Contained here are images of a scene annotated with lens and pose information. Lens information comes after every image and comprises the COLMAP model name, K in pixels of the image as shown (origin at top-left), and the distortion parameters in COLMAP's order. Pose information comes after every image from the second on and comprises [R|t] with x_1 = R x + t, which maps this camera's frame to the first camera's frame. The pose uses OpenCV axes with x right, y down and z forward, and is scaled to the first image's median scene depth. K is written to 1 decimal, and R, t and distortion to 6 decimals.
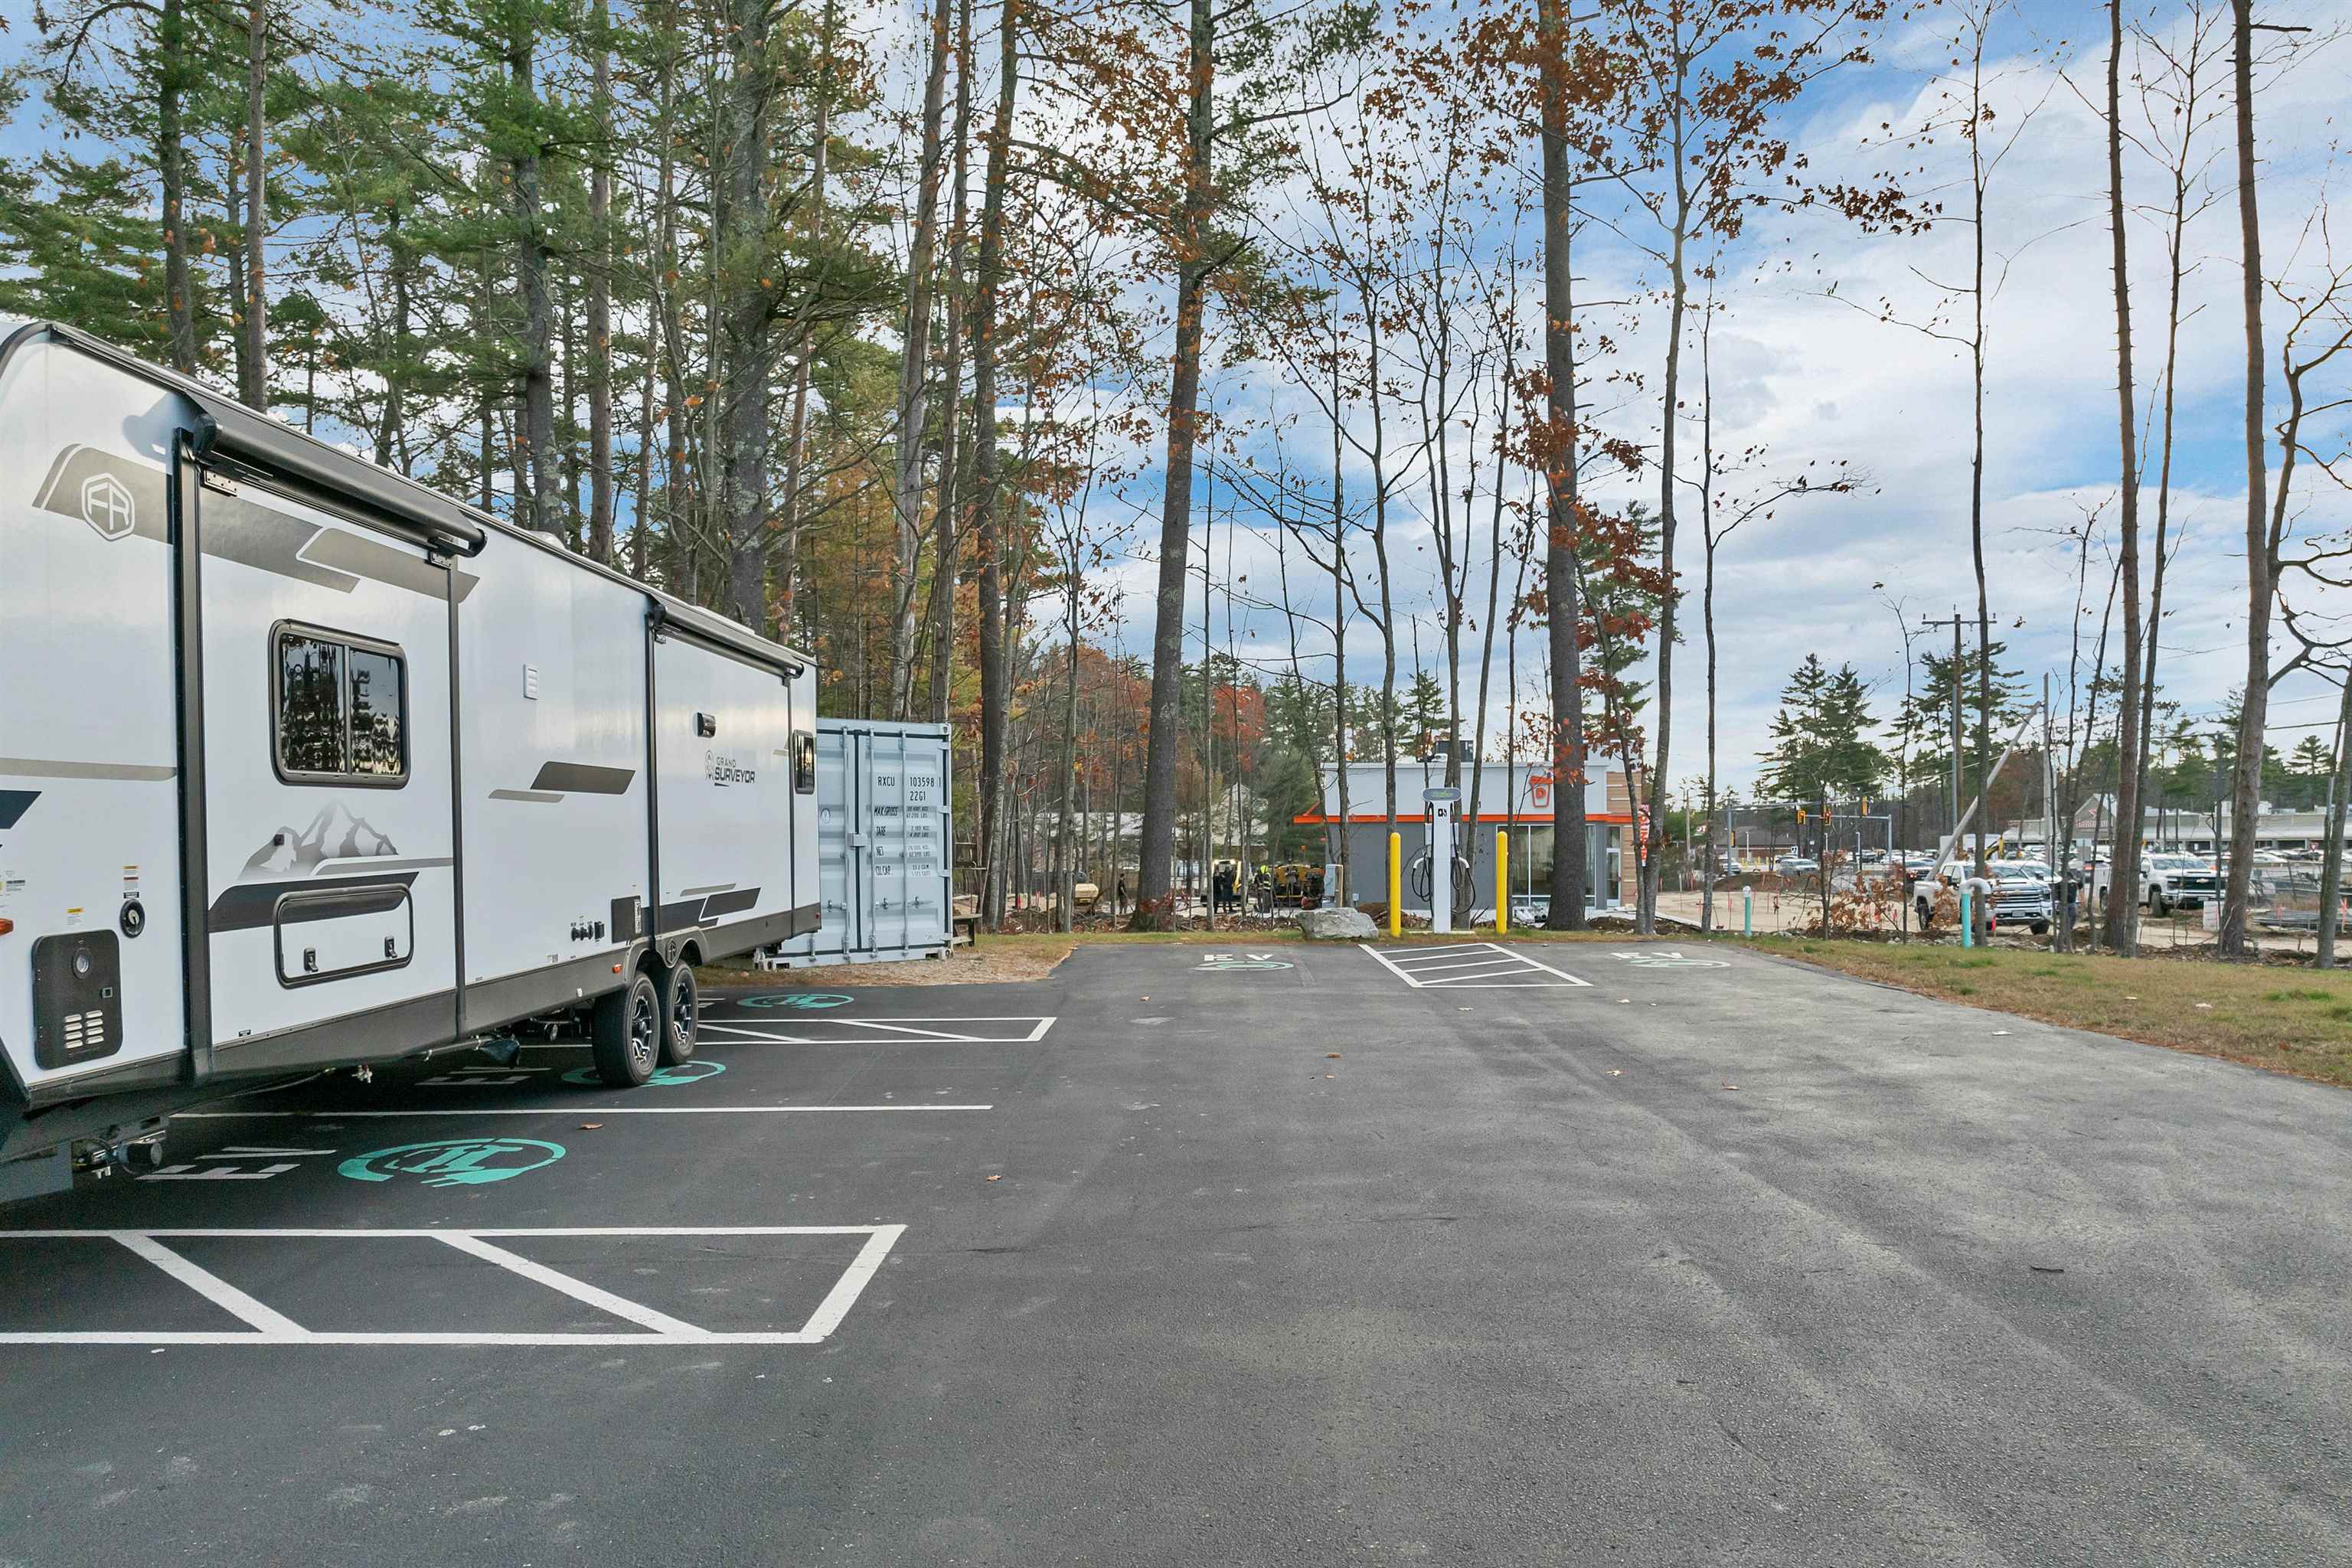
lens RADIAL K [[1724.7, 0, 1175.8], [0, 1724.7, 790.3], [0, 0, 1]] dist [-0.006681, 0.002413]
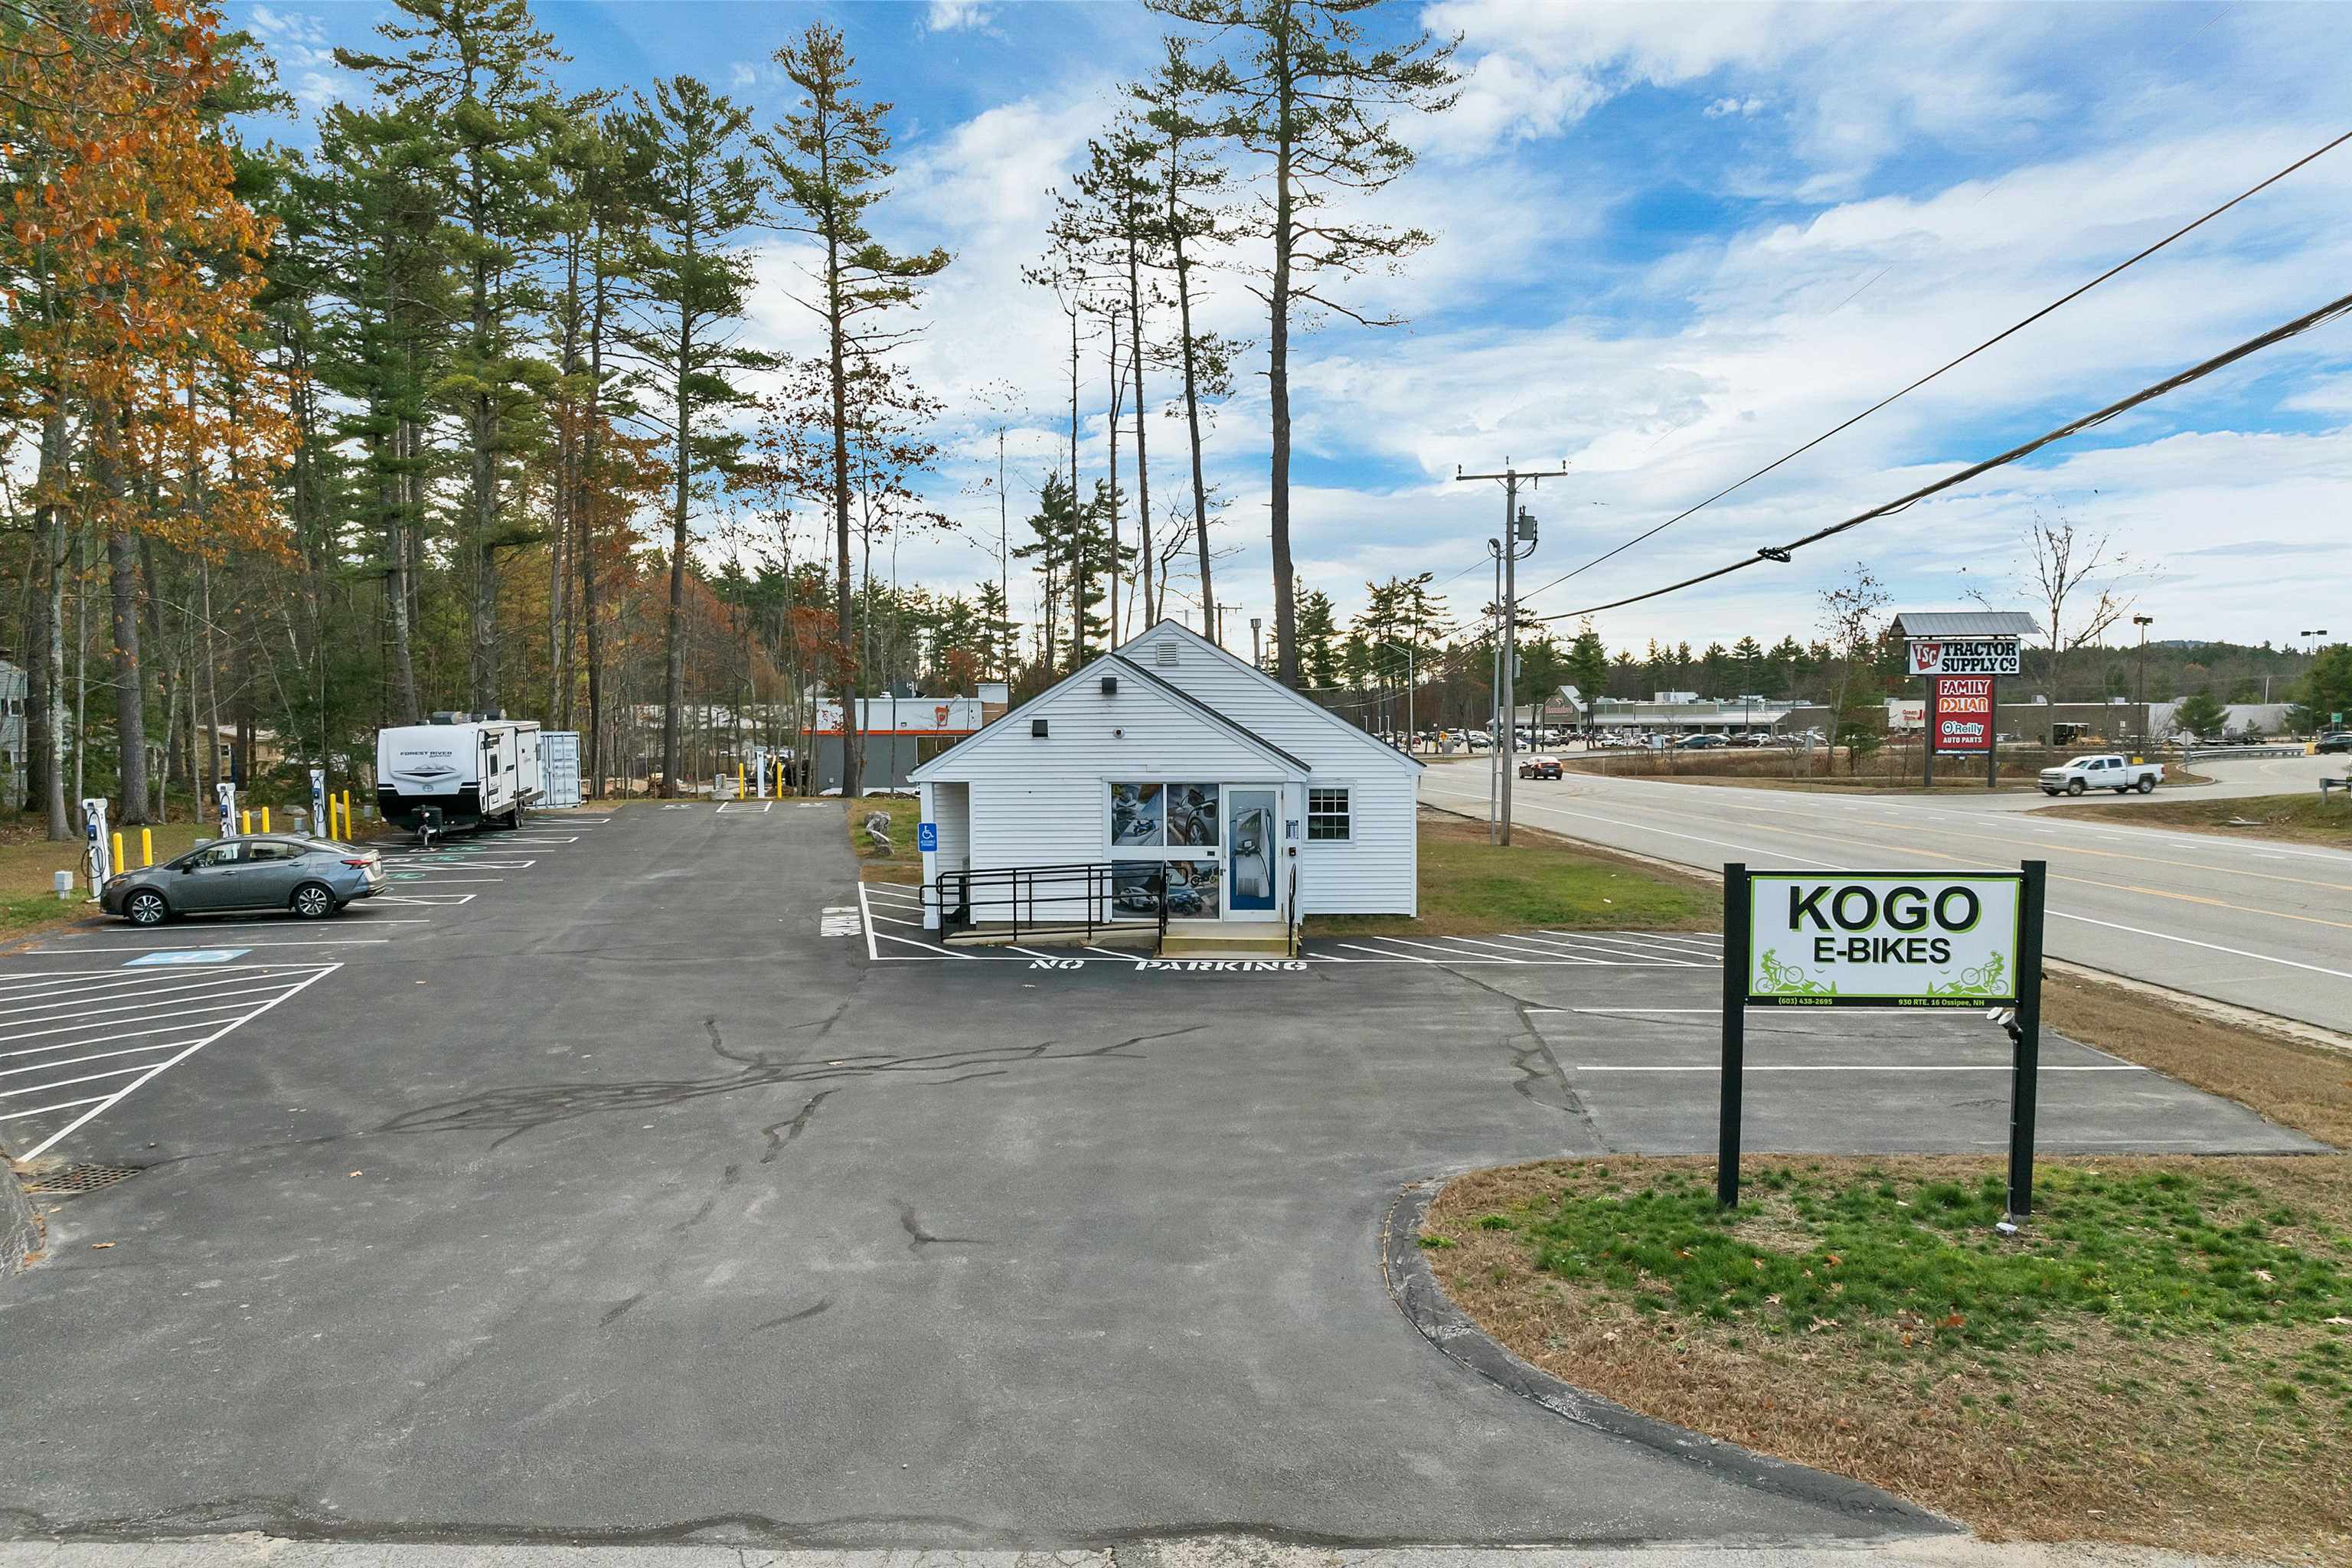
lens RADIAL K [[1724.7, 0, 1179.6], [0, 1724.7, 791.4], [0, 0, 1]] dist [-0.006681, 0.002413]
pose [[0.976890, -0.006921, 0.213631, 0.039832], [-0.008762, 0.997339, 0.072377, -0.025283], [-0.213563, -0.072576, 0.974230, -0.345137]]
